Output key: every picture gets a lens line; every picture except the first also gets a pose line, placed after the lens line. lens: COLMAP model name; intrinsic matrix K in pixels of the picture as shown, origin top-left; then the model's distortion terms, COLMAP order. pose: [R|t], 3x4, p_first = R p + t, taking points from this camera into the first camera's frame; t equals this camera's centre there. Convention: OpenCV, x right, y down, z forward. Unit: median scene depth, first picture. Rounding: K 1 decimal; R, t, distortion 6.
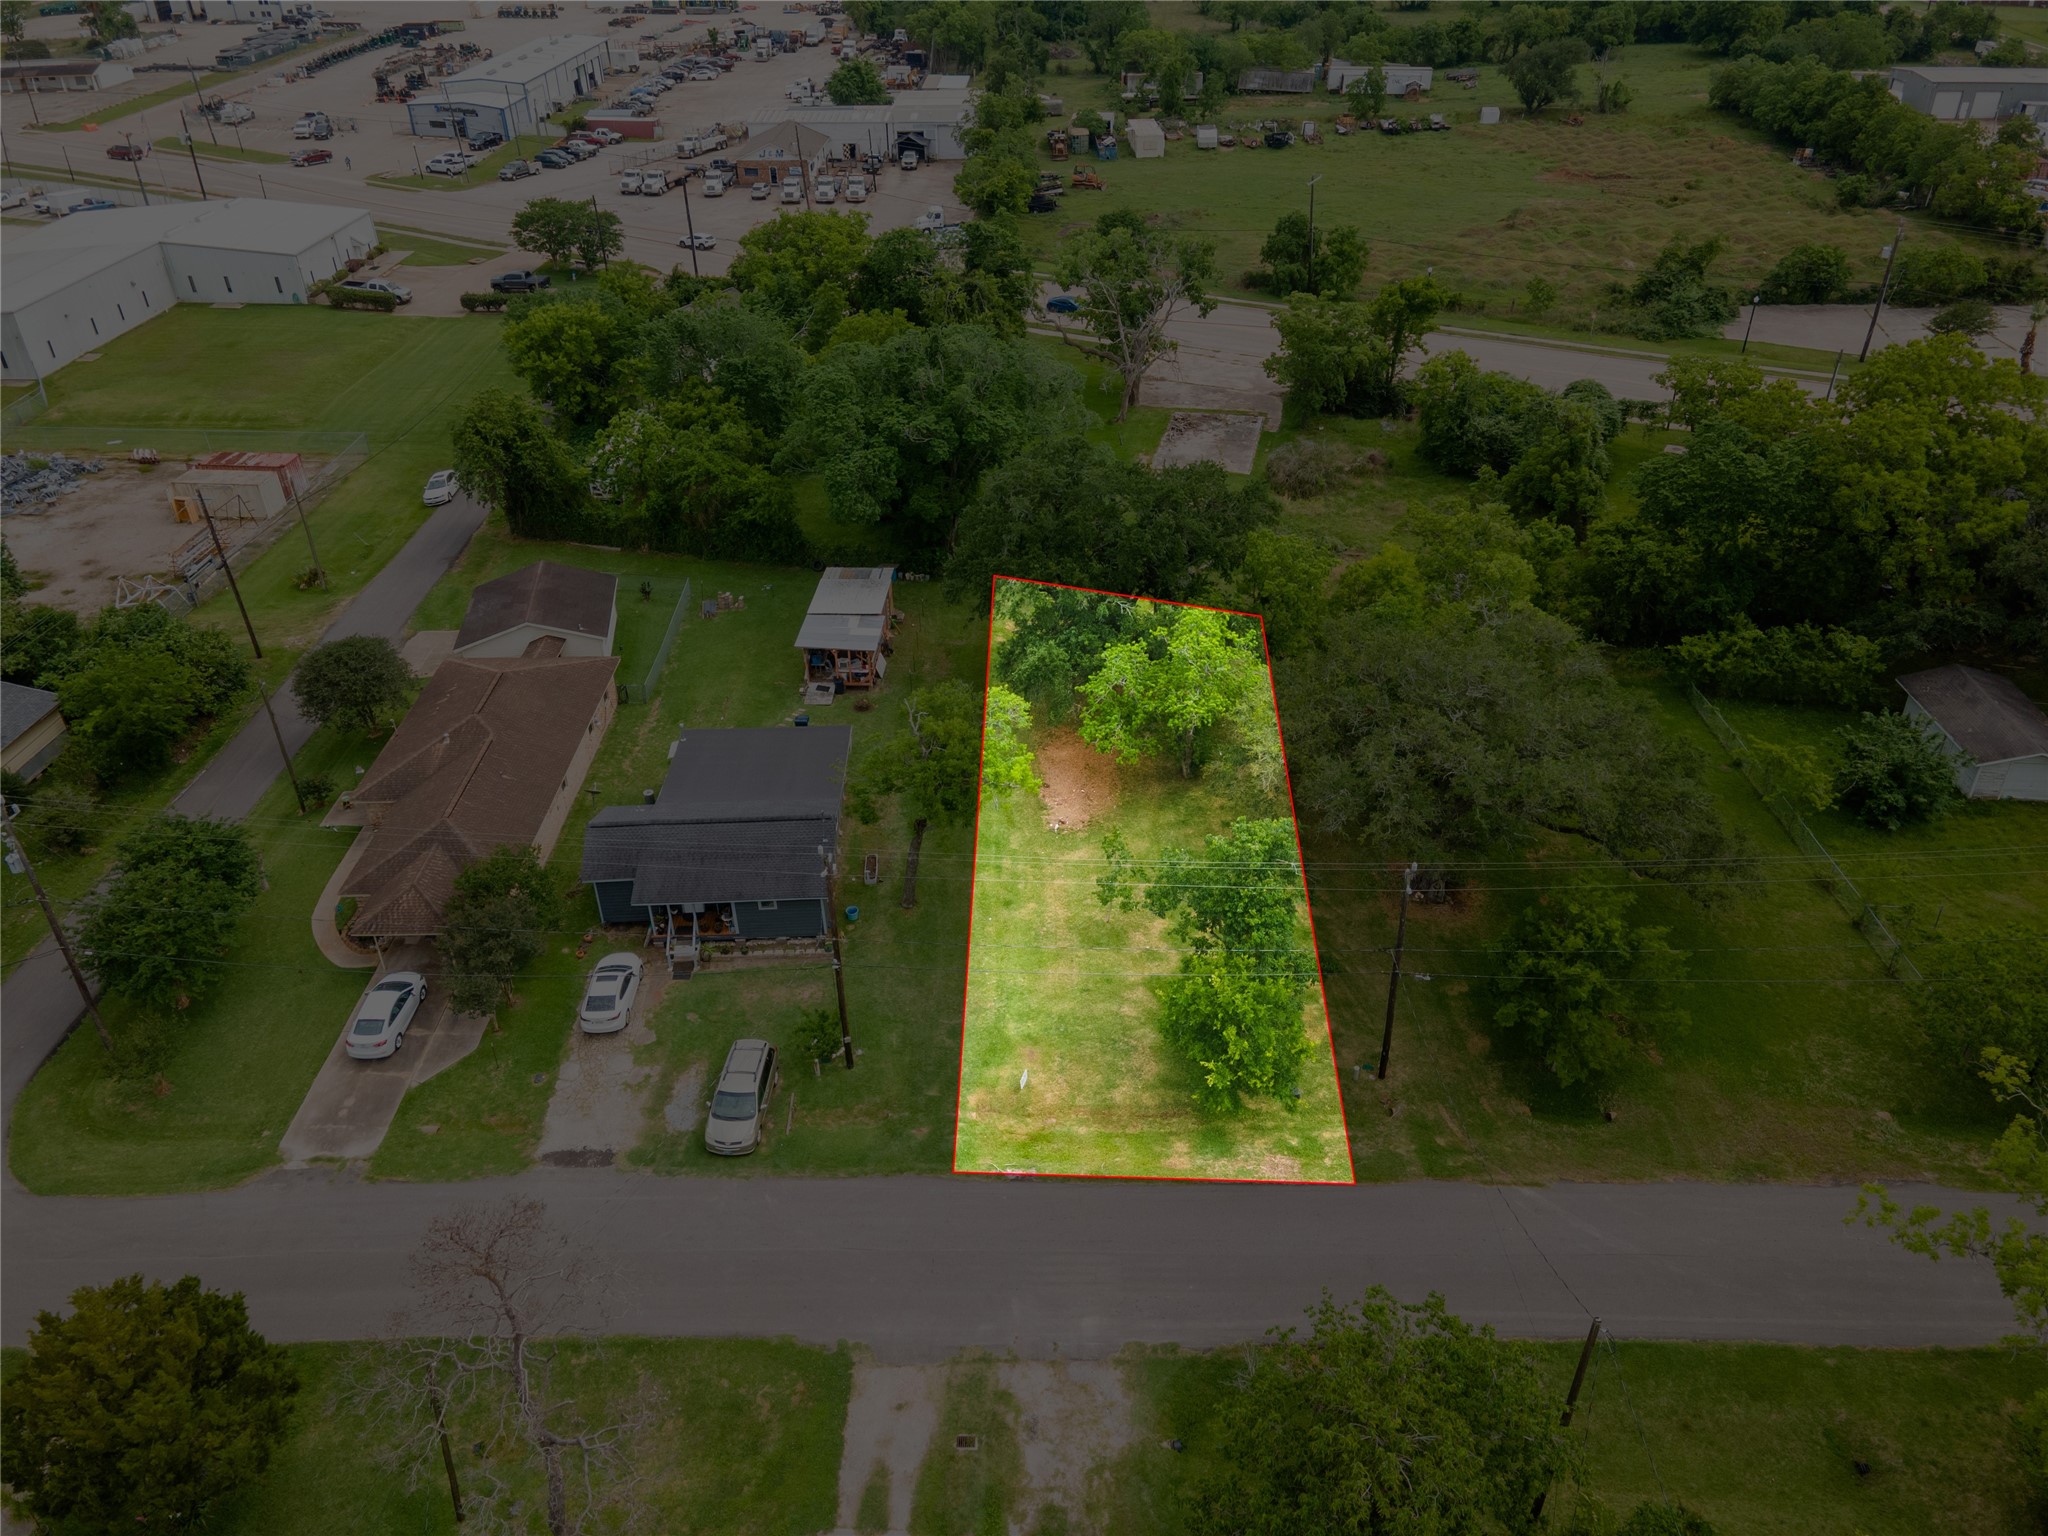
lens RADIAL K [[1487.6, 0, 1019.4], [0, 1487.6, 769.0], [0, 0, 1]] dist [0.037079, 0.023005]
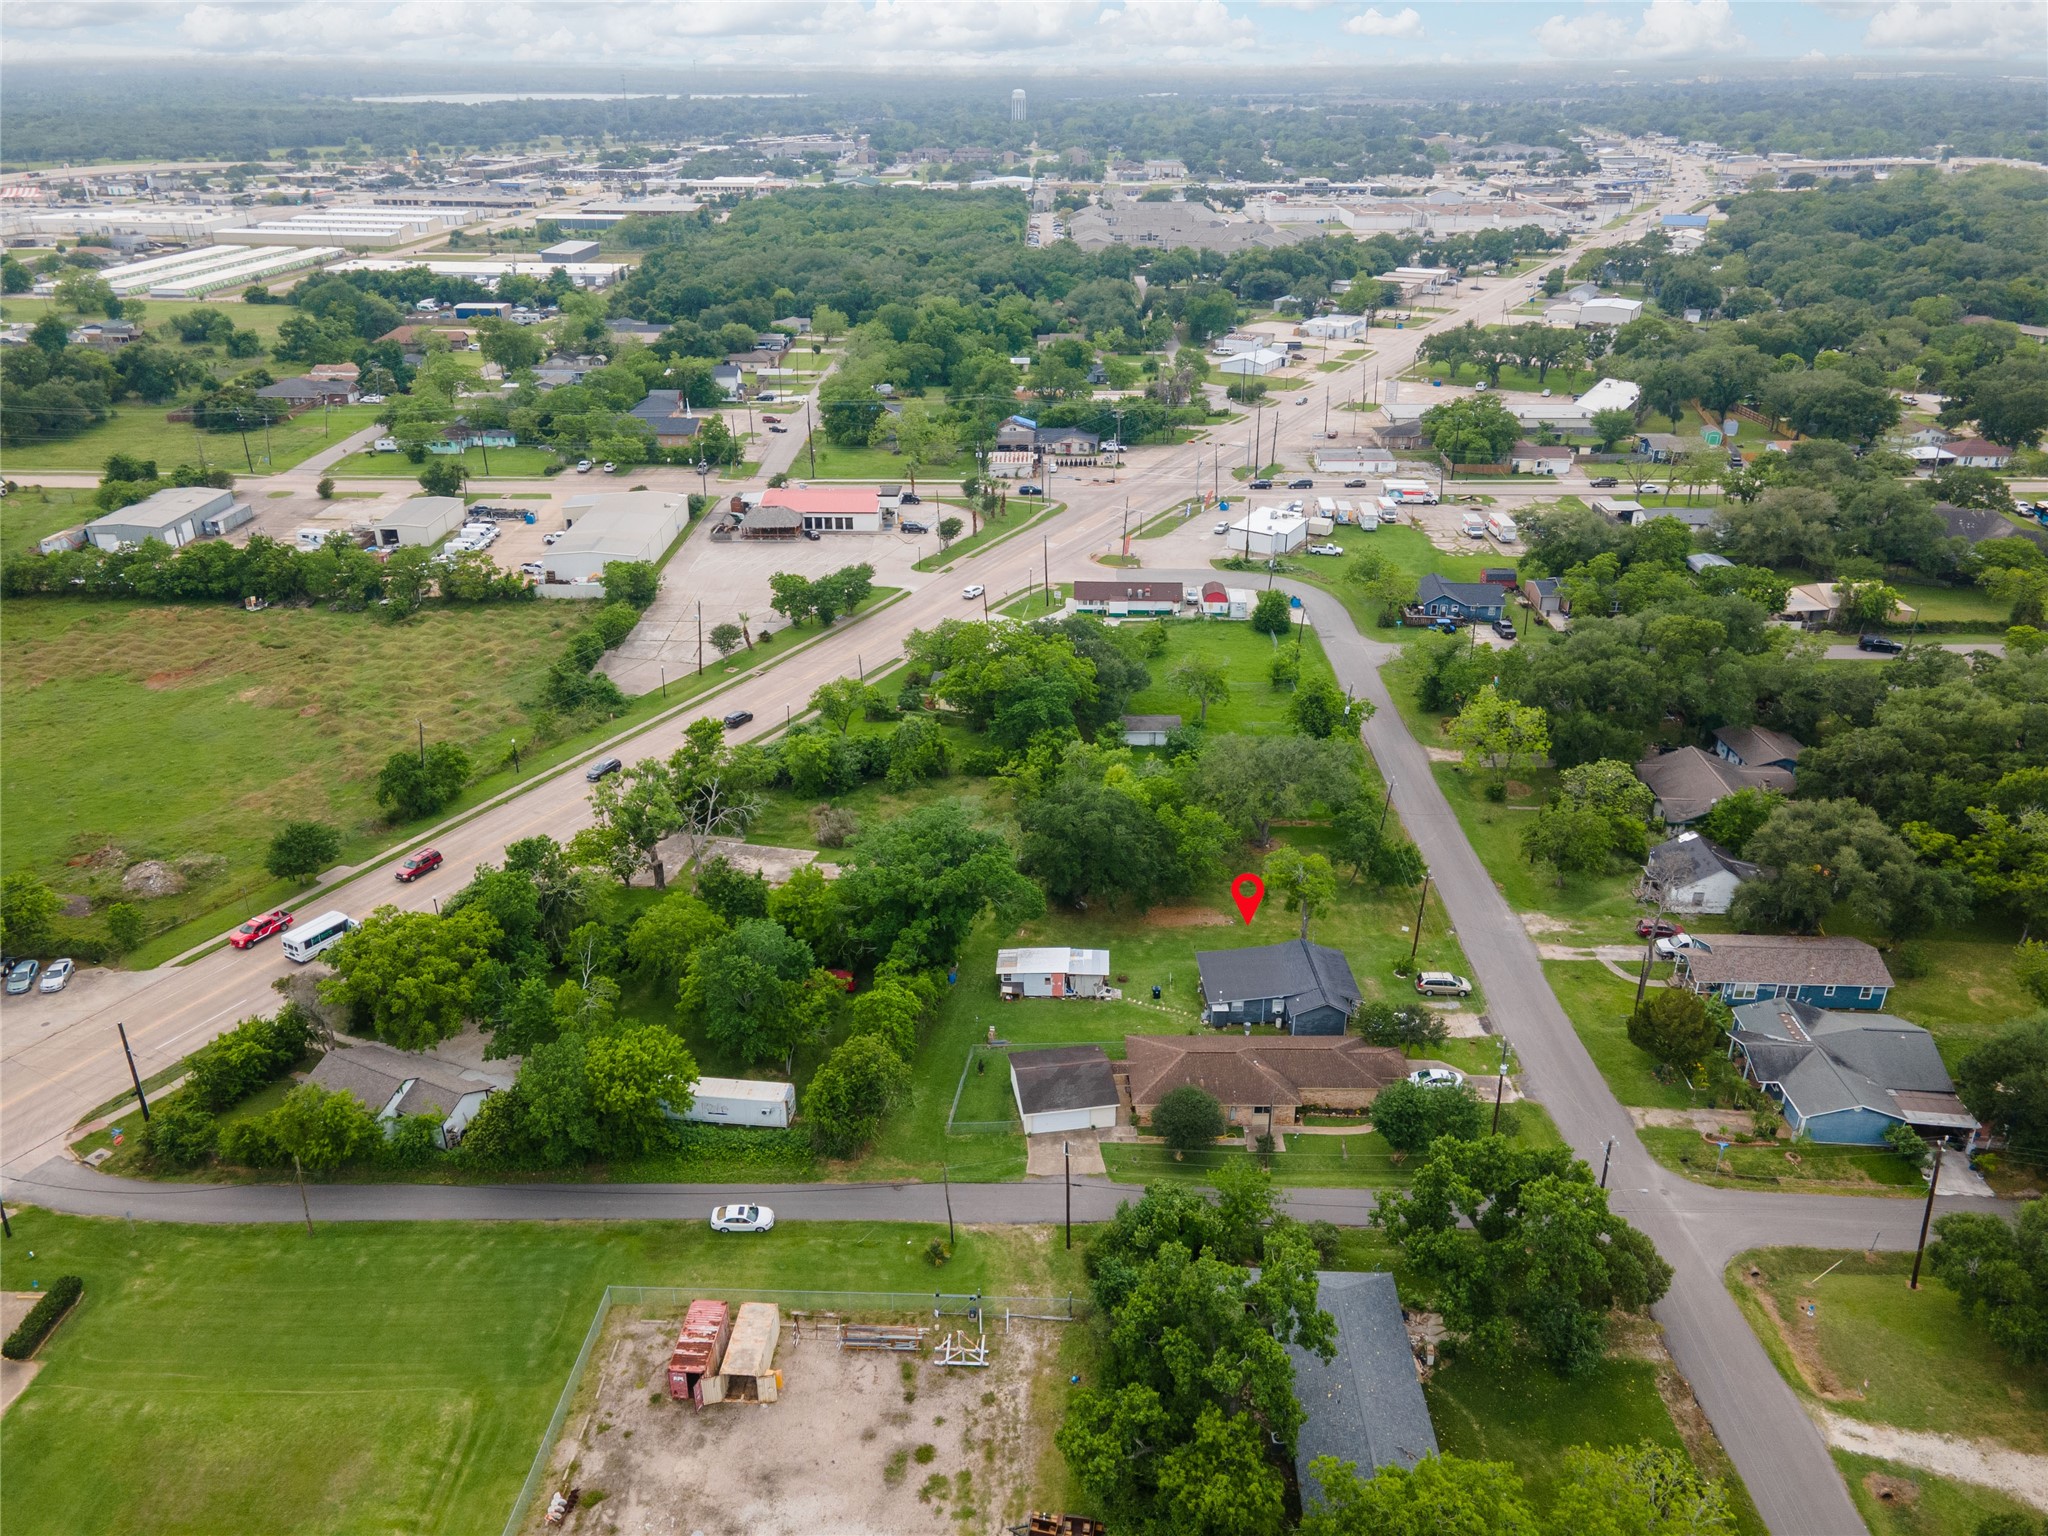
lens RADIAL K [[1487.6, 0, 1017.9], [0, 1487.6, 764.7], [0, 0, 1]] dist [0.037079, 0.023005]
pose [[-0.003618, -0.409717, 0.912206, -1.571224], [0.541214, 0.766260, 0.346312, -0.893364], [-0.840877, 0.494951, 0.218973, 0.588405]]
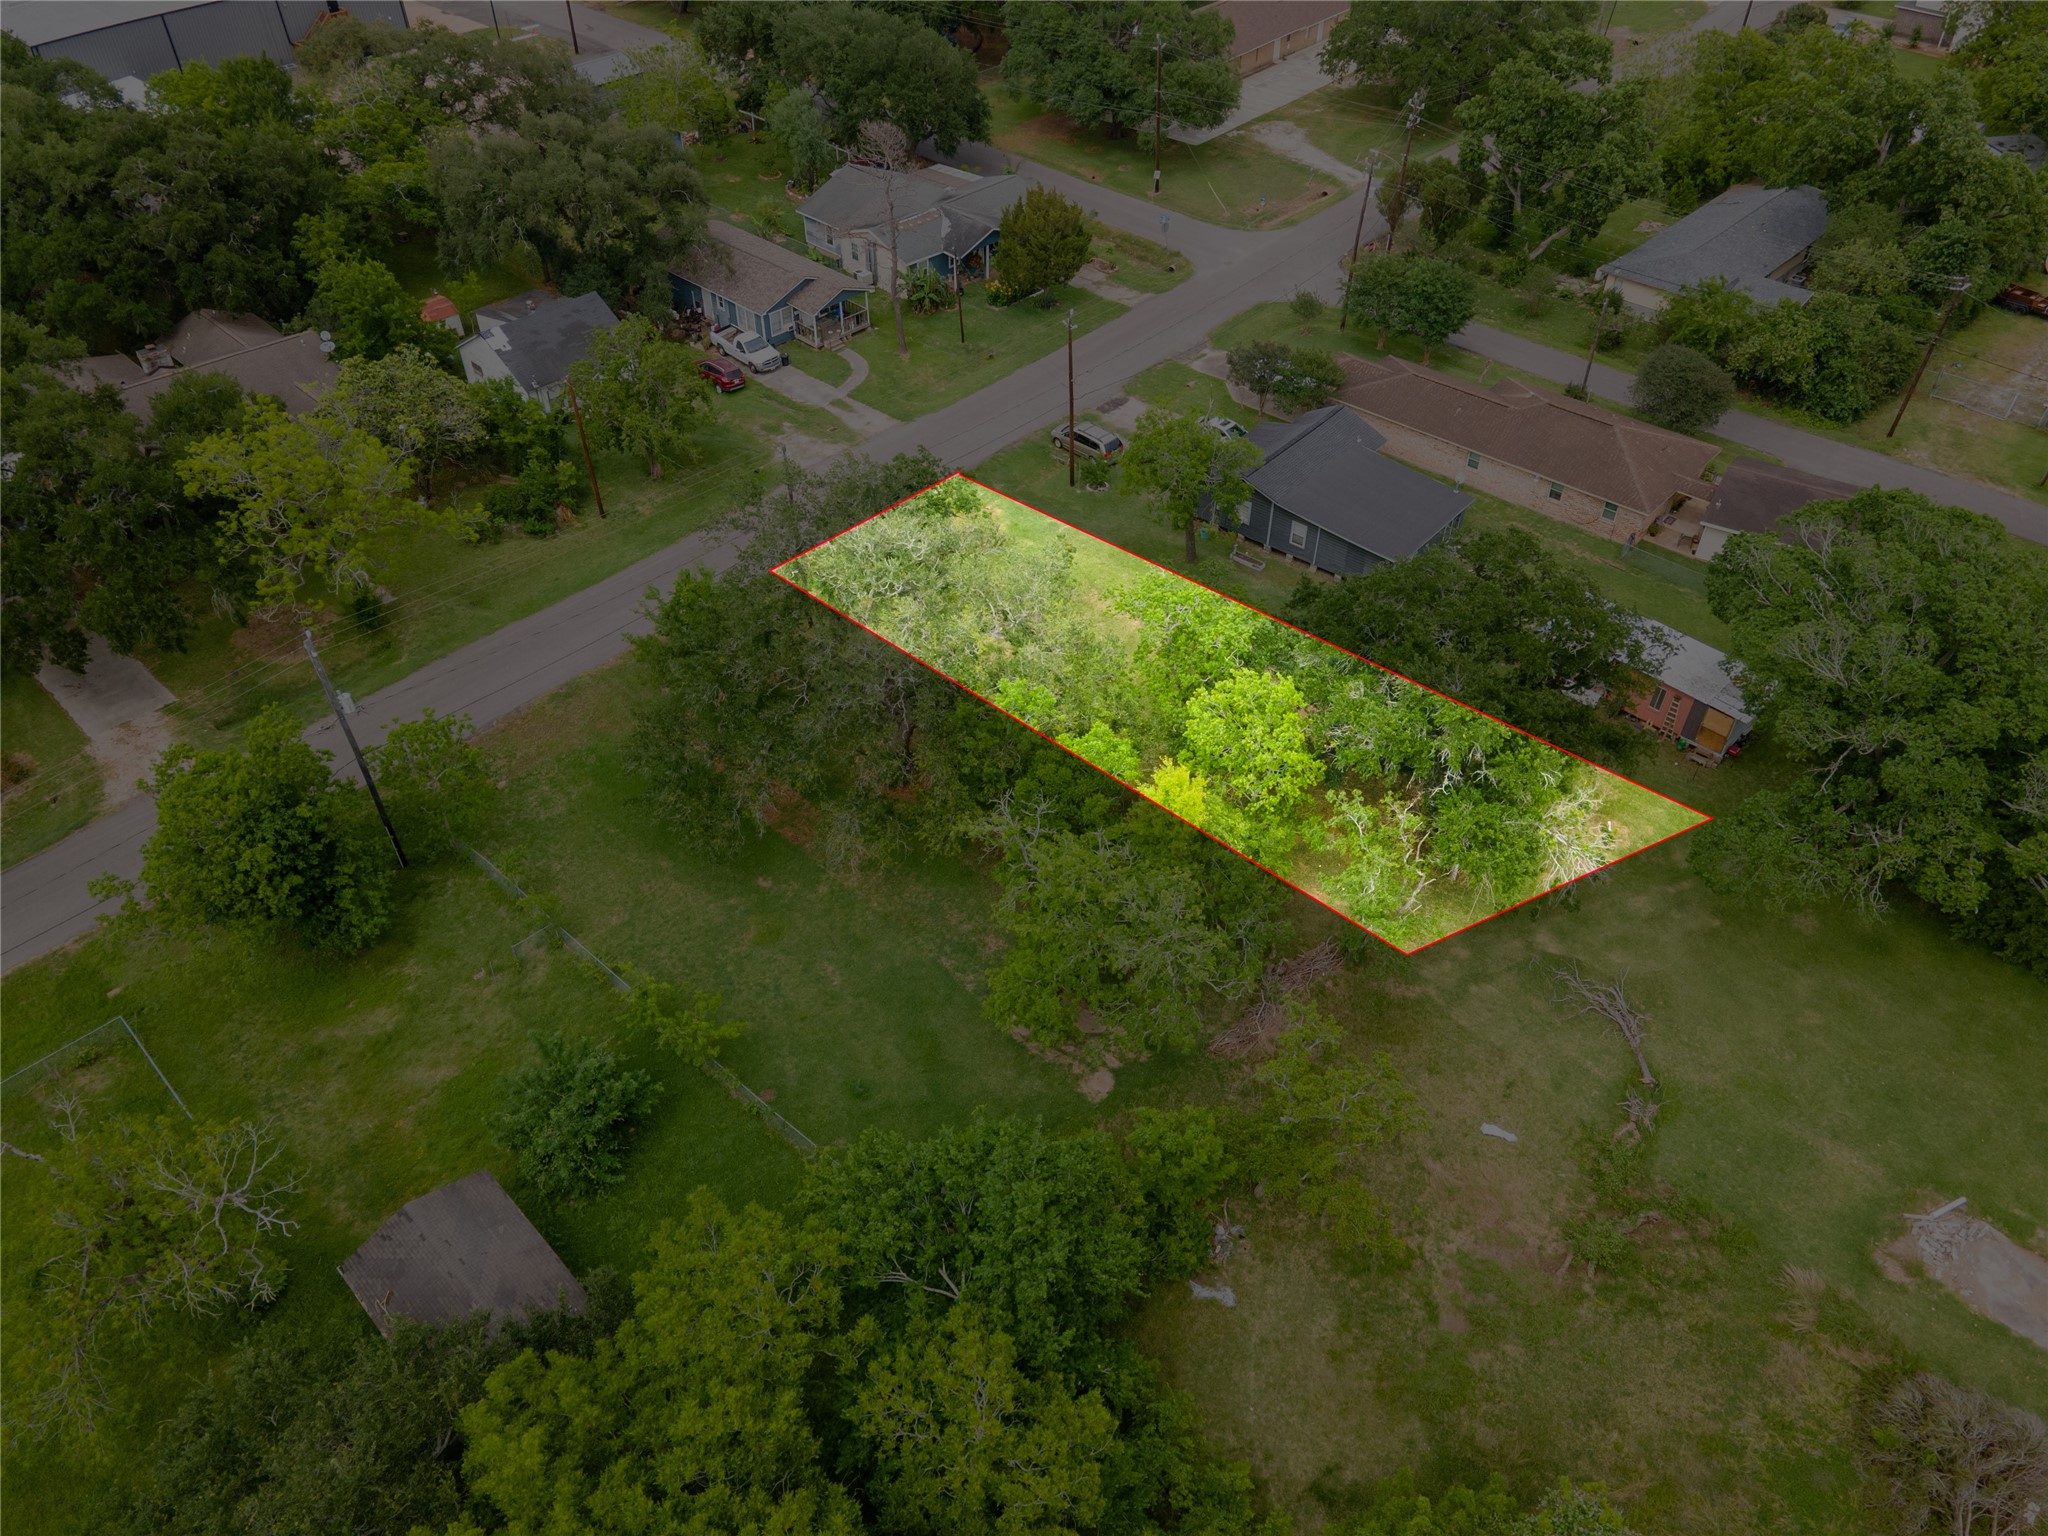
lens RADIAL K [[1487.6, 0, 1020.7], [0, 1487.6, 779.2], [0, 0, 1]] dist [0.037079, 0.023005]
pose [[-0.667902, 0.511292, -0.540821, 0.645187], [-0.390447, 0.377920, 0.839480, -0.679458], [0.633607, 0.771853, -0.052781, 0.901748]]
